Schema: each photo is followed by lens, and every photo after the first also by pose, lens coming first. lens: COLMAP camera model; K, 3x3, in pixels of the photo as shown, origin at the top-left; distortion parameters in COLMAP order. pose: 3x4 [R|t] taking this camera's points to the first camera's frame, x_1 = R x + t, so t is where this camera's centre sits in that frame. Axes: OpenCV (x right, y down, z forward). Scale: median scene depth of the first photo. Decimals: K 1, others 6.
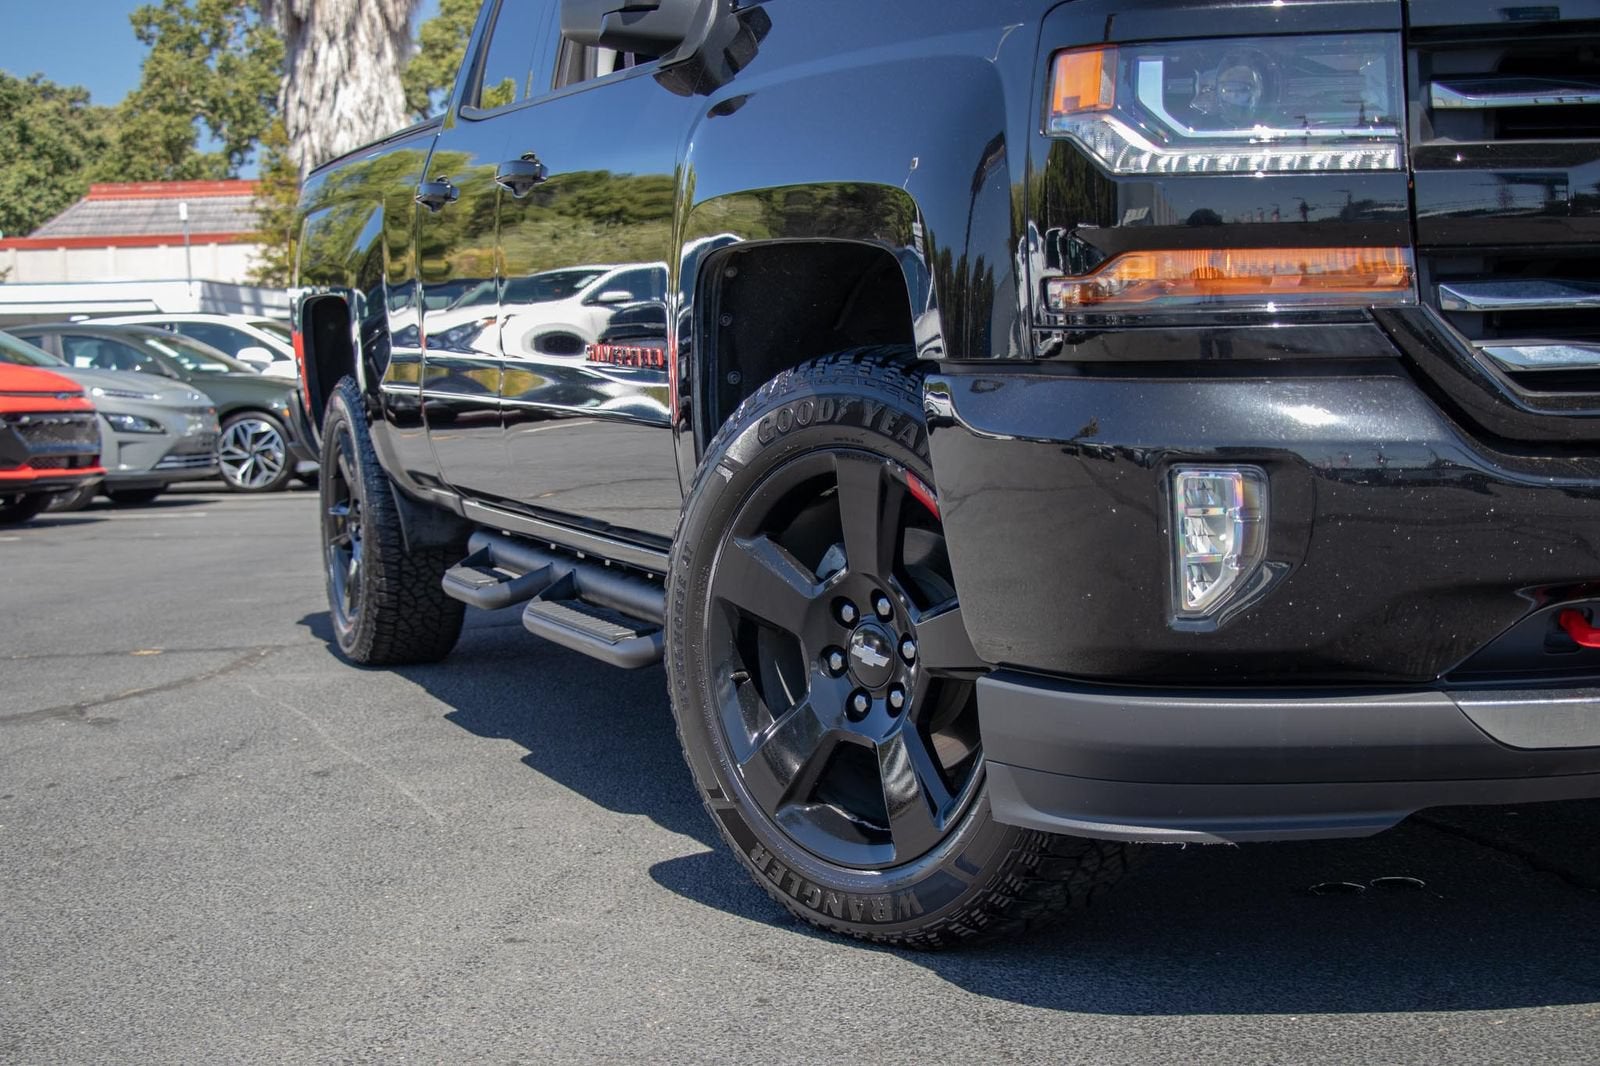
lens RADIAL K [[2462.8, 0, 803.3], [0, 2462.8, 559.5], [0, 0, 1]] dist [0.104288, 0.121622]
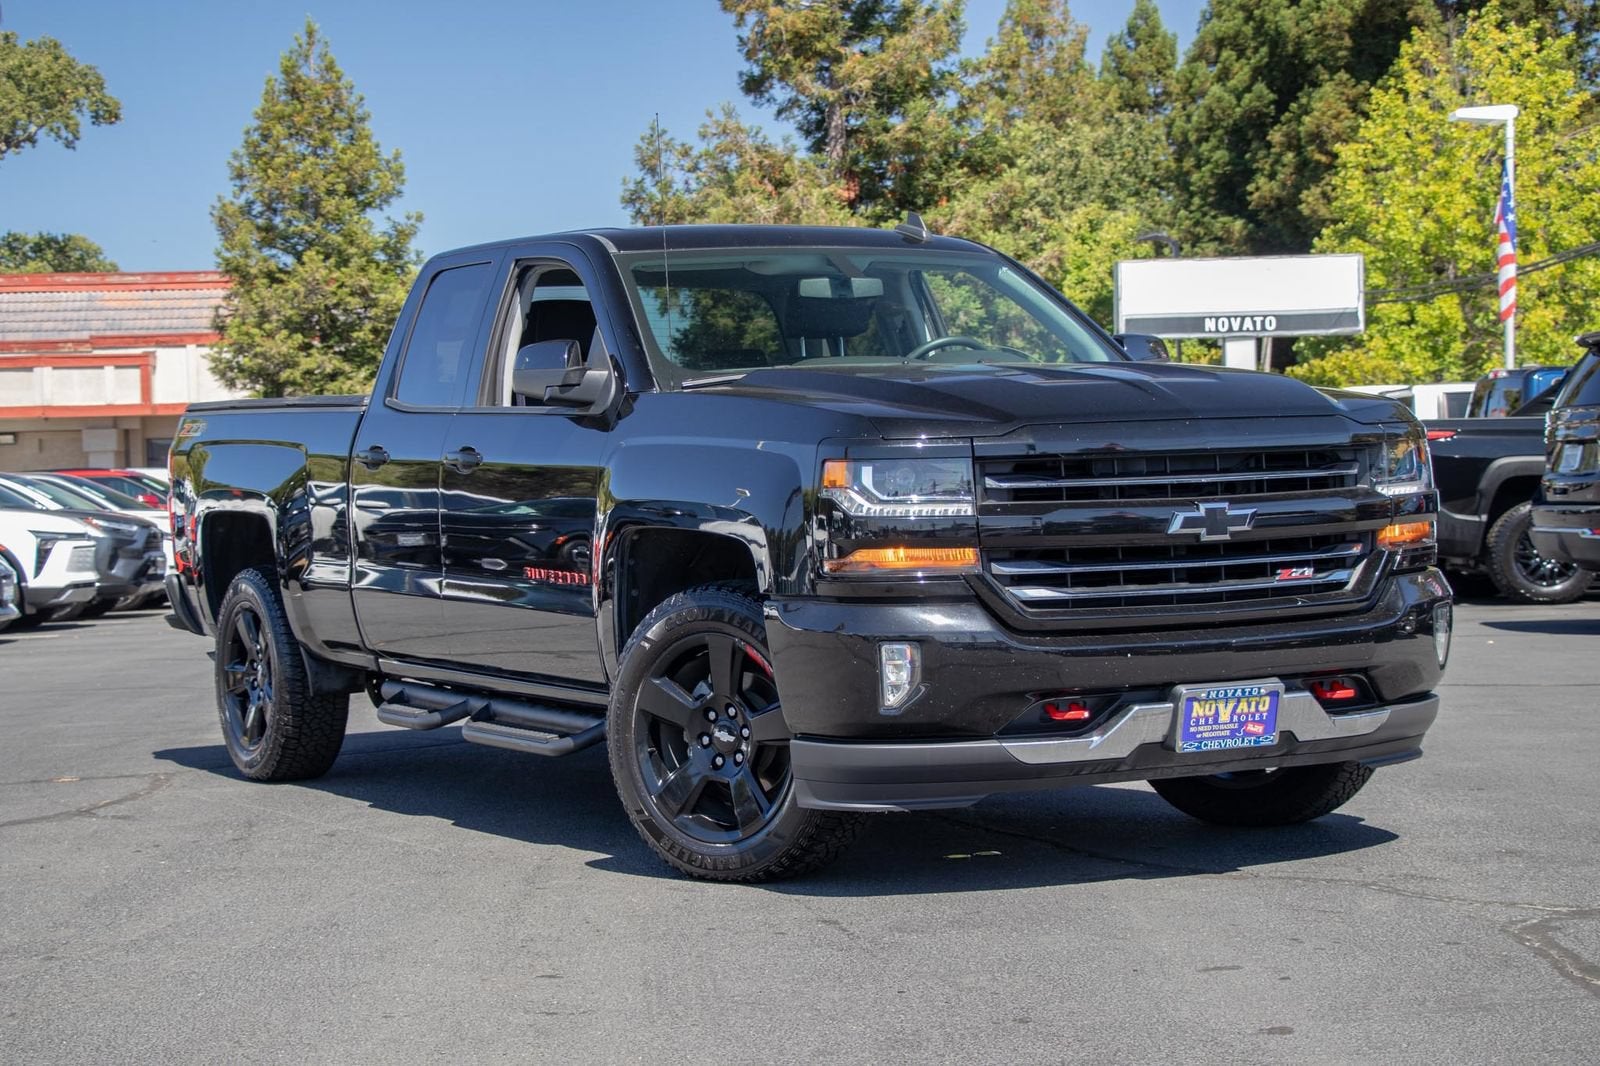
lens RADIAL K [[2897.7, 0, 795.2], [0, 2897.7, 558.0], [0, 0, 1]] dist [0.186171, 0.253082]
pose [[0.988924, -0.006439, 0.148284, -0.254695], [0.014529, 0.998460, -0.053544, 0.020795], [-0.147710, 0.055106, 0.987494, -1.286769]]
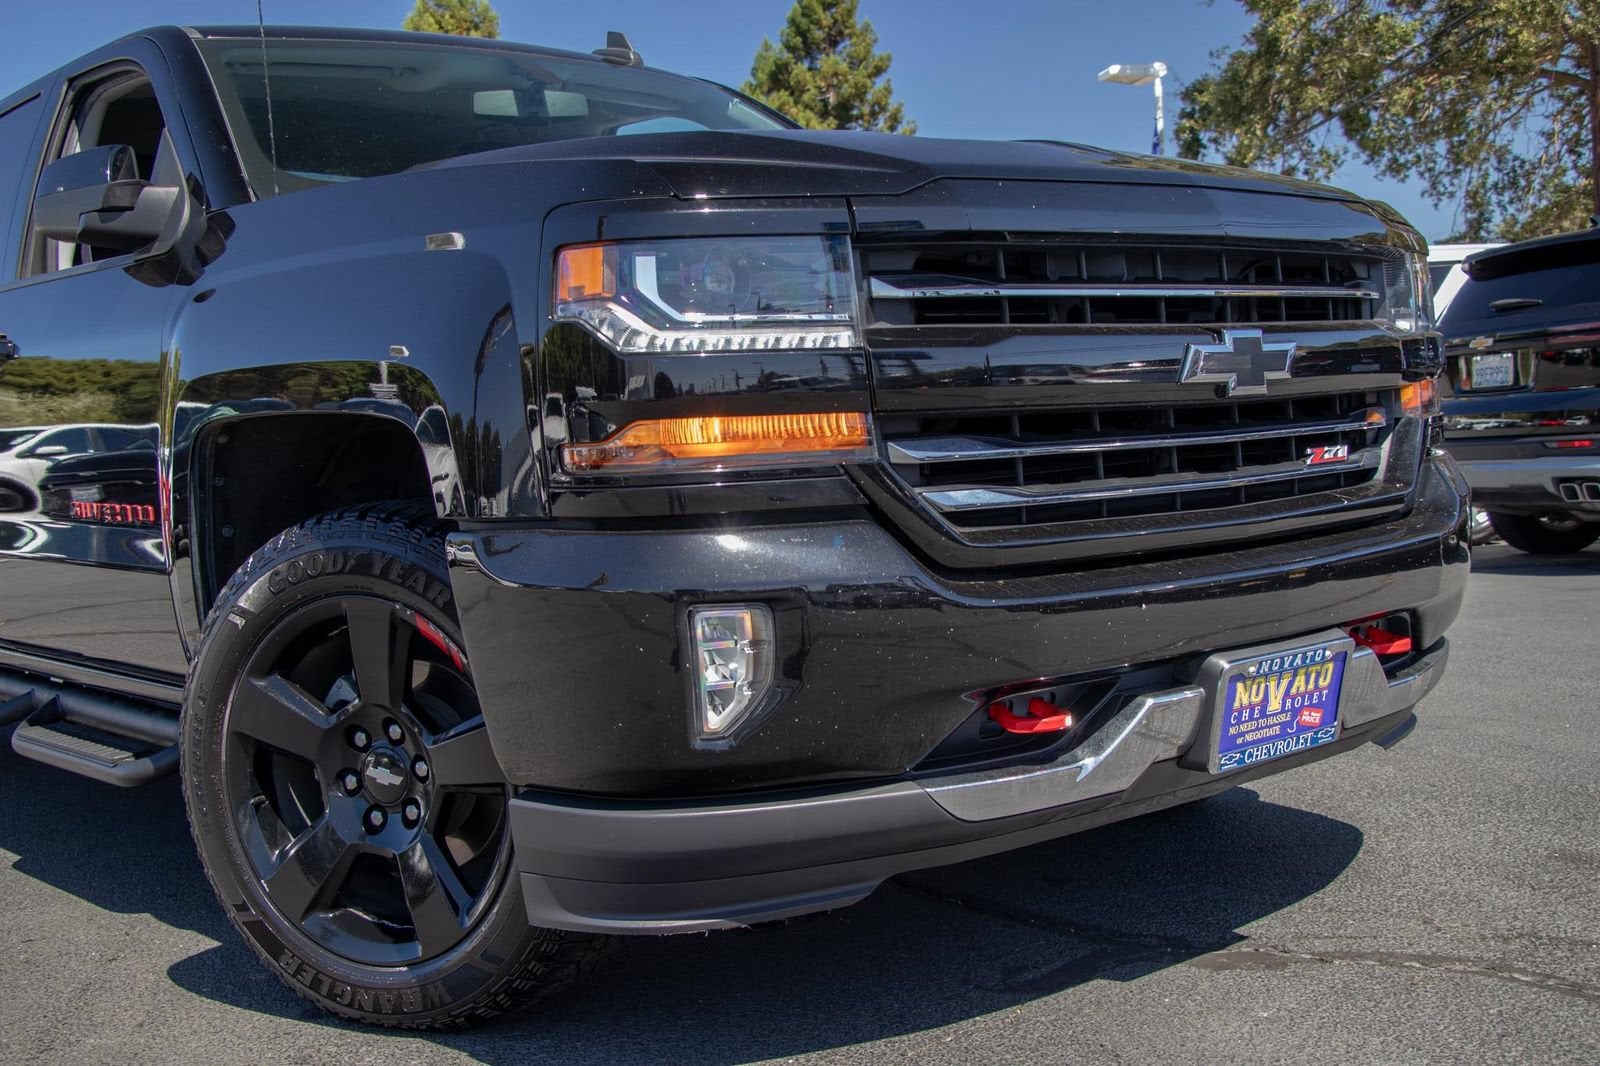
lens RADIAL K [[1773.1, 0, 790.9], [0, 1773.1, 544.2], [0, 0, 1]] dist [-0.087832, 0.312780]
pose [[0.942007, -0.049206, 0.331966, -0.058974], [0.061978, 0.997685, -0.027988, -0.031726], [-0.329820, 0.046940, 0.942876, 0.164648]]
